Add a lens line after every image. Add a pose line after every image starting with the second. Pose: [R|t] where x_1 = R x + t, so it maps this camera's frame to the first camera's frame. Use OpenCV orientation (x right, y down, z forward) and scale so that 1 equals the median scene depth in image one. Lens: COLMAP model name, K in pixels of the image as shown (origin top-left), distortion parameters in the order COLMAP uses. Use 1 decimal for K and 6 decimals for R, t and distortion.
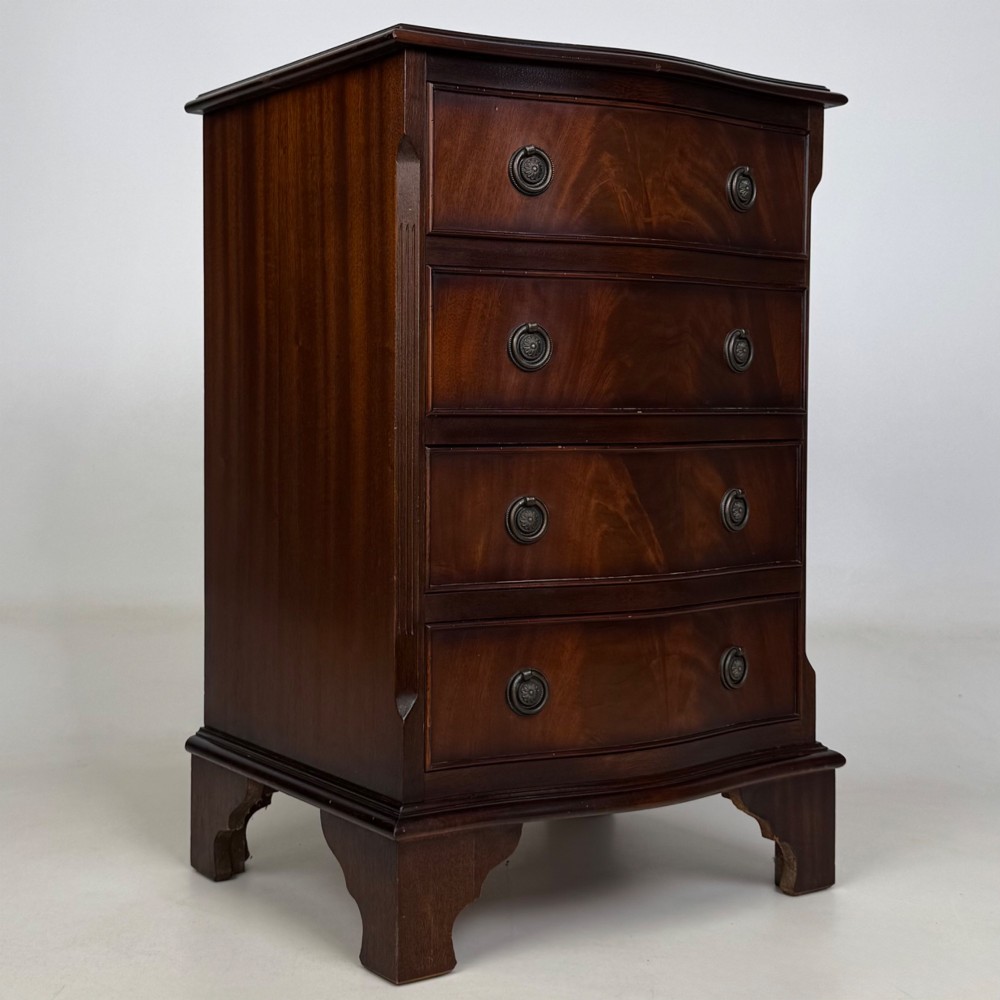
lens RADIAL K [[1599.9, 0, 458.1], [0, 1599.9, 498.9], [0, 0, 1]] dist [0.158184, -0.032068]
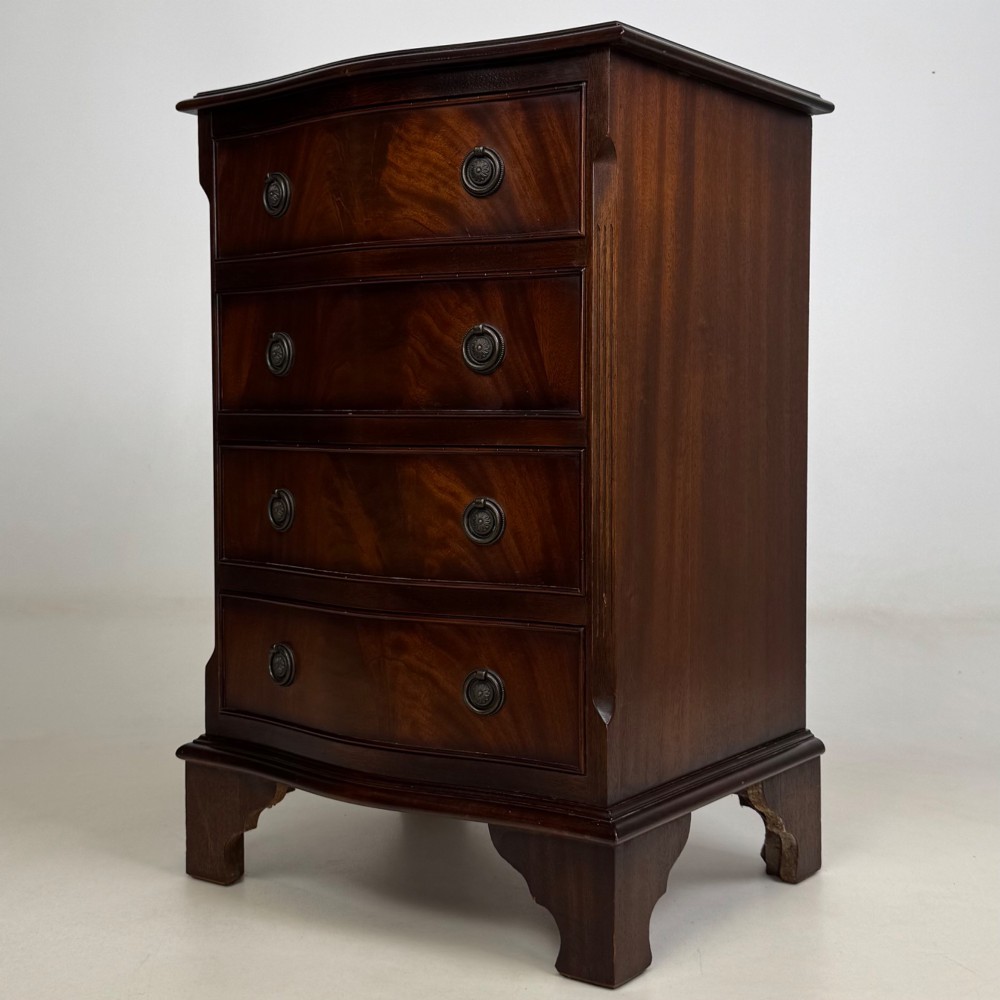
lens RADIAL K [[1599.9, 0, 458.1], [0, 1599.9, 498.9], [0, 0, 1]] dist [0.158184, -0.032068]
pose [[0.311801, 0.056795, -0.948448, 1.116215], [-0.047797, 0.997886, 0.044042, -0.048773], [0.948944, 0.031601, 0.313856, 0.753505]]
